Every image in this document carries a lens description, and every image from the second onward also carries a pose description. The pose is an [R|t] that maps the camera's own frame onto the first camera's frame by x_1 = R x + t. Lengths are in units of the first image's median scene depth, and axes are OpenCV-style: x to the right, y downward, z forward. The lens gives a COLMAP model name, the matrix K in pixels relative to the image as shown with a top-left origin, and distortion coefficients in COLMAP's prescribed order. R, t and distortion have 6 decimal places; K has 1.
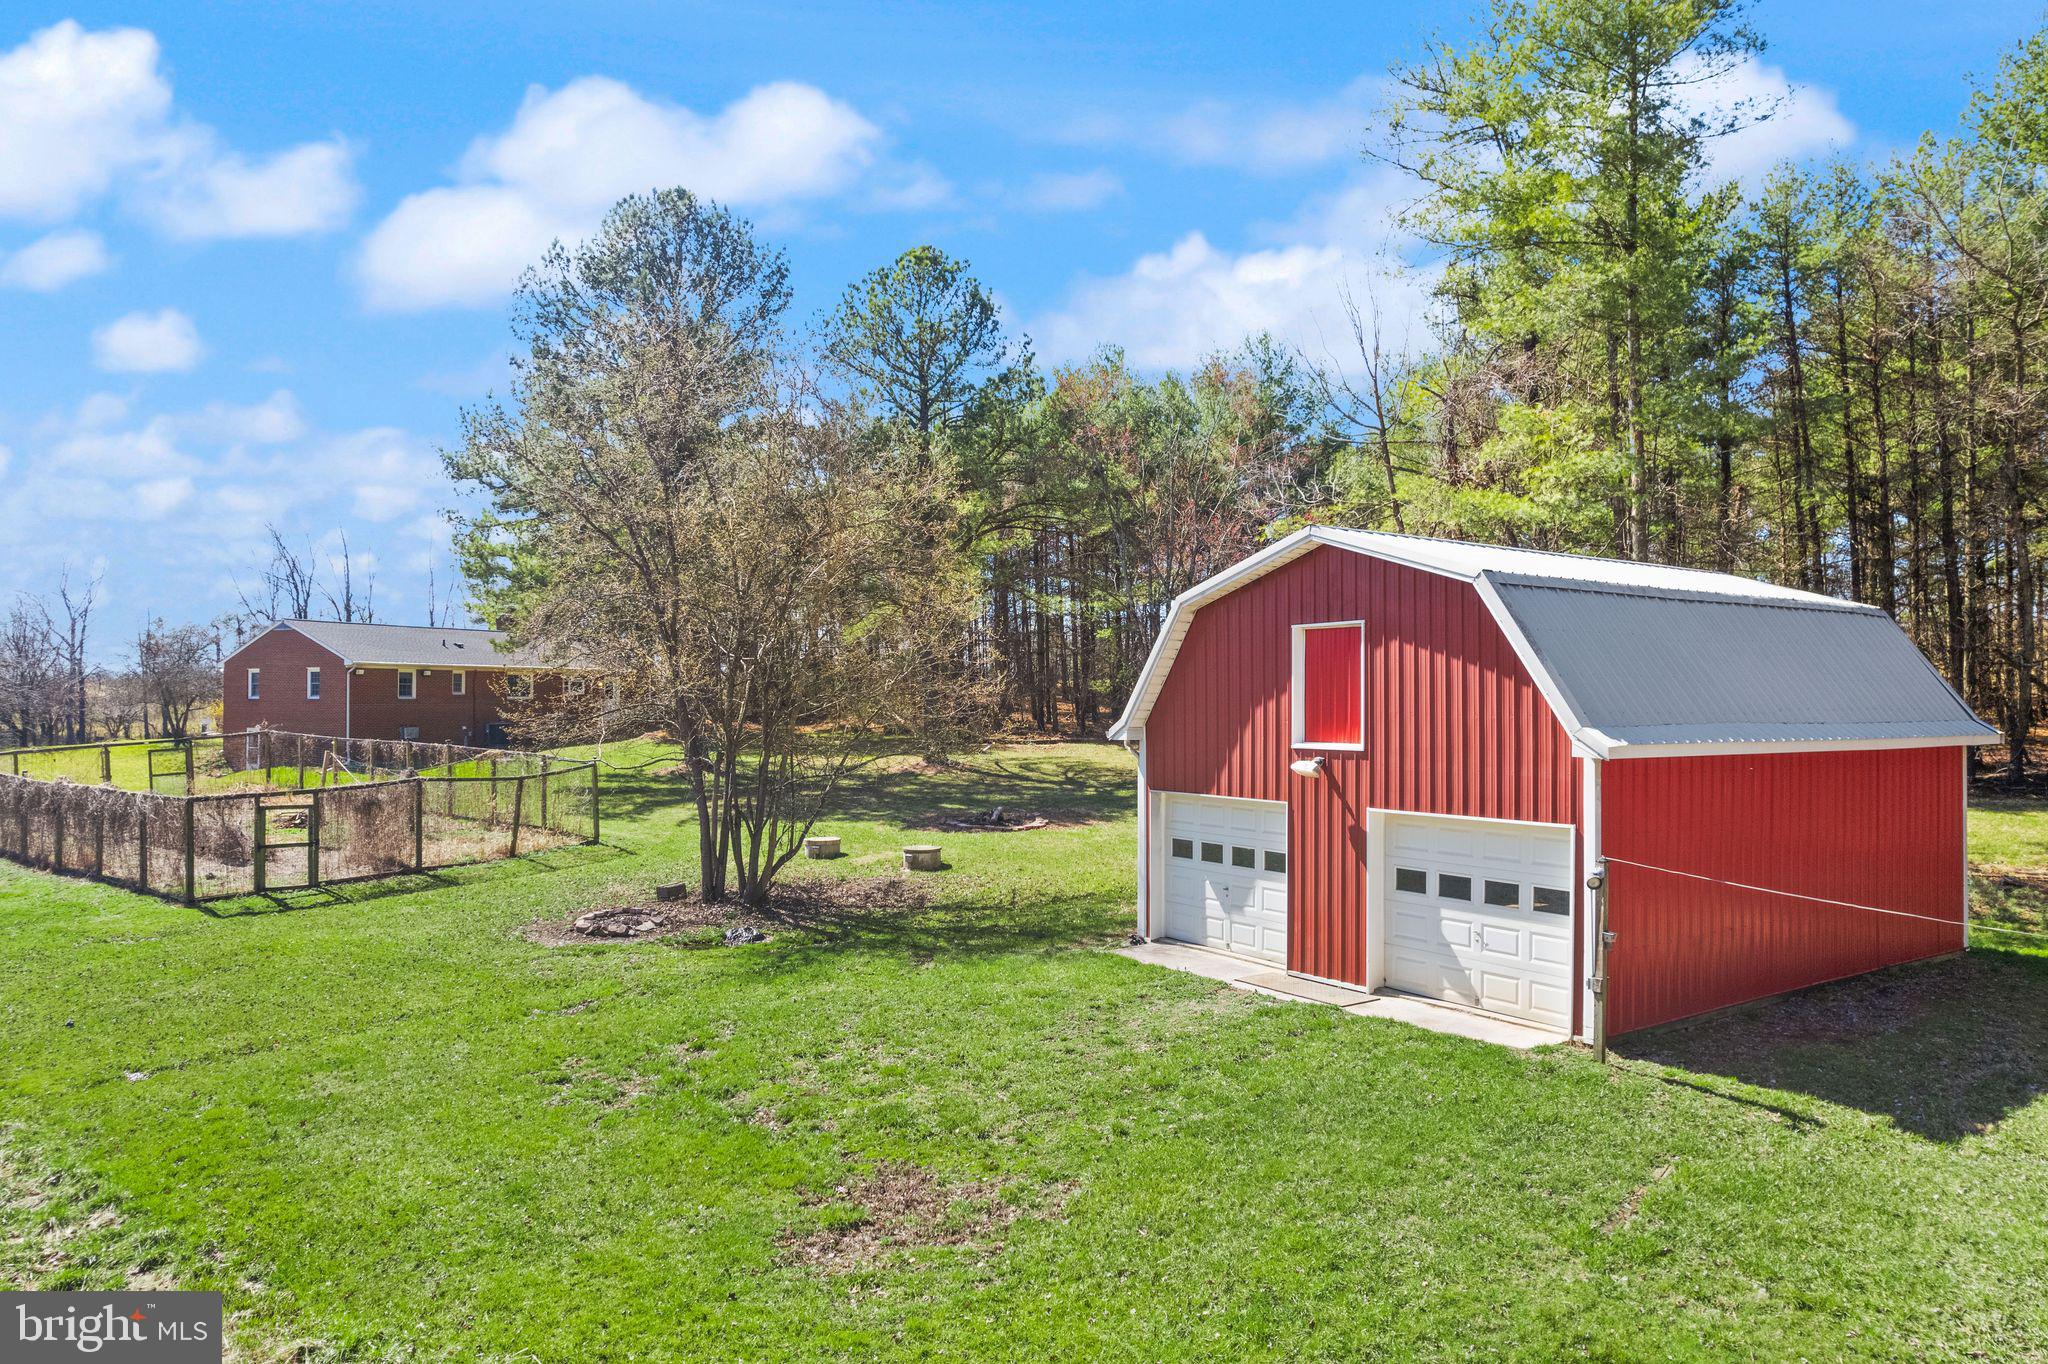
lens RADIAL K [[1325.5, 0, 1024.0], [0, 1325.5, 682.0], [0, 0, 1]] dist [0.000567, 0.000800]
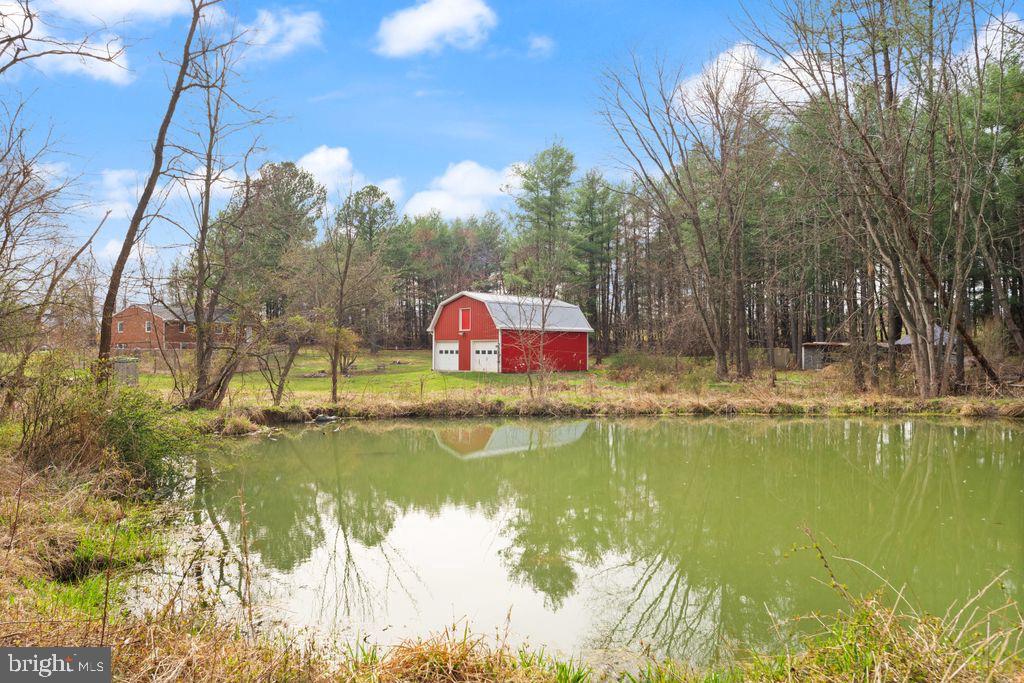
lens RADIAL K [[696.9, 0, 508.6], [0, 696.9, 364.3], [0, 0, 1]] dist [-0.073386, 0.093173]
pose [[0.986421, 0.000496, 0.164233, -0.025398], [-0.006095, 0.999417, 0.033592, 0.031151], [-0.164121, -0.034137, 0.985849, -0.653916]]
